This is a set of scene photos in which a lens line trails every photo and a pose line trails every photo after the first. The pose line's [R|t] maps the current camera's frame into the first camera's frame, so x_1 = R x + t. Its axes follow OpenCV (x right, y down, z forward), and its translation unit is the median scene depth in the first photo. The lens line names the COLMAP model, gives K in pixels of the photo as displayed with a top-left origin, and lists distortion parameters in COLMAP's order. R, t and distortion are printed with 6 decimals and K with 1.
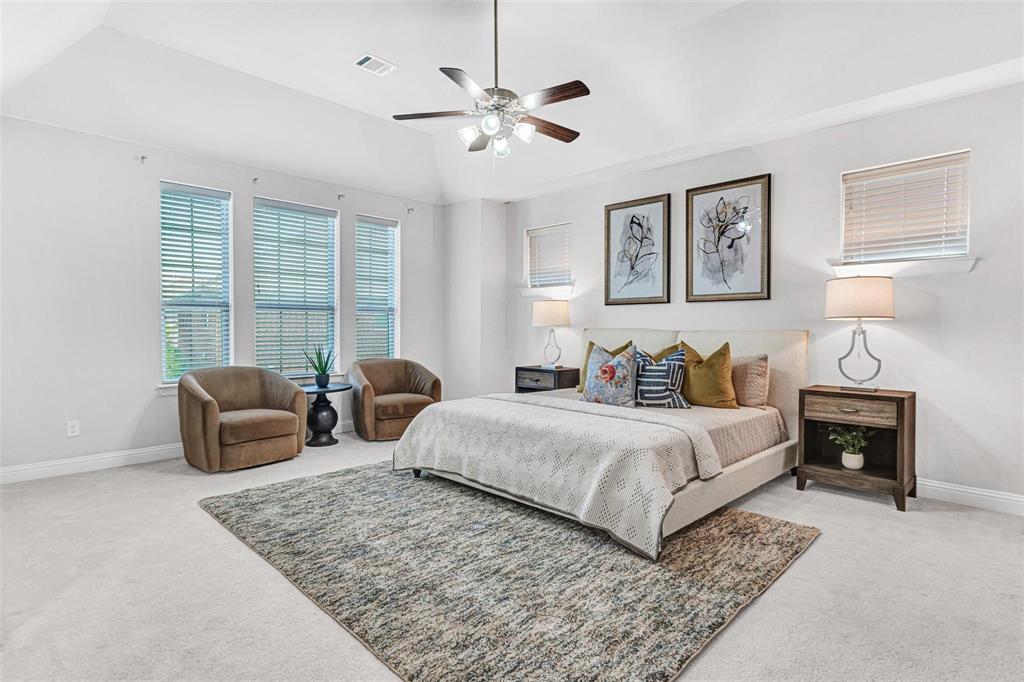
lens RADIAL K [[519.1, 0, 520.2], [0, 519.1, 338.8], [0, 0, 1]] dist [-0.003060, 0.005529]
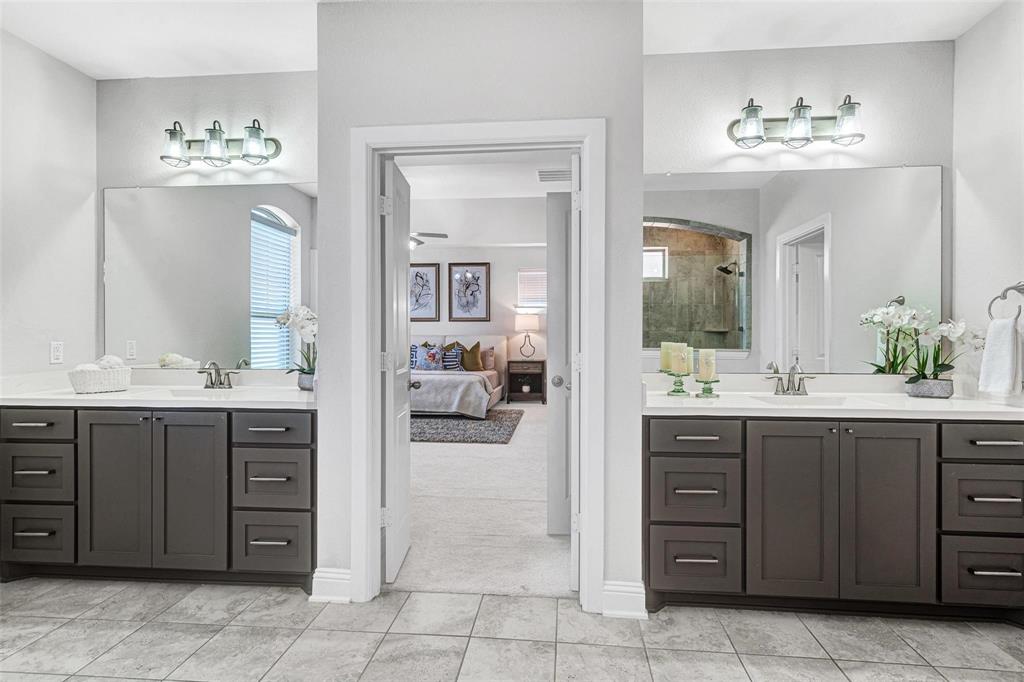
lens RADIAL K [[519.1, 0, 512.8], [0, 519.1, 337.2], [0, 0, 1]] dist [-0.003060, 0.005529]
pose [[0.785134, -0.007078, 0.619286, -0.852118], [0.013069, 0.999901, -0.005140, 0.002463], [-0.619188, 0.012129, 0.785149, -0.817108]]
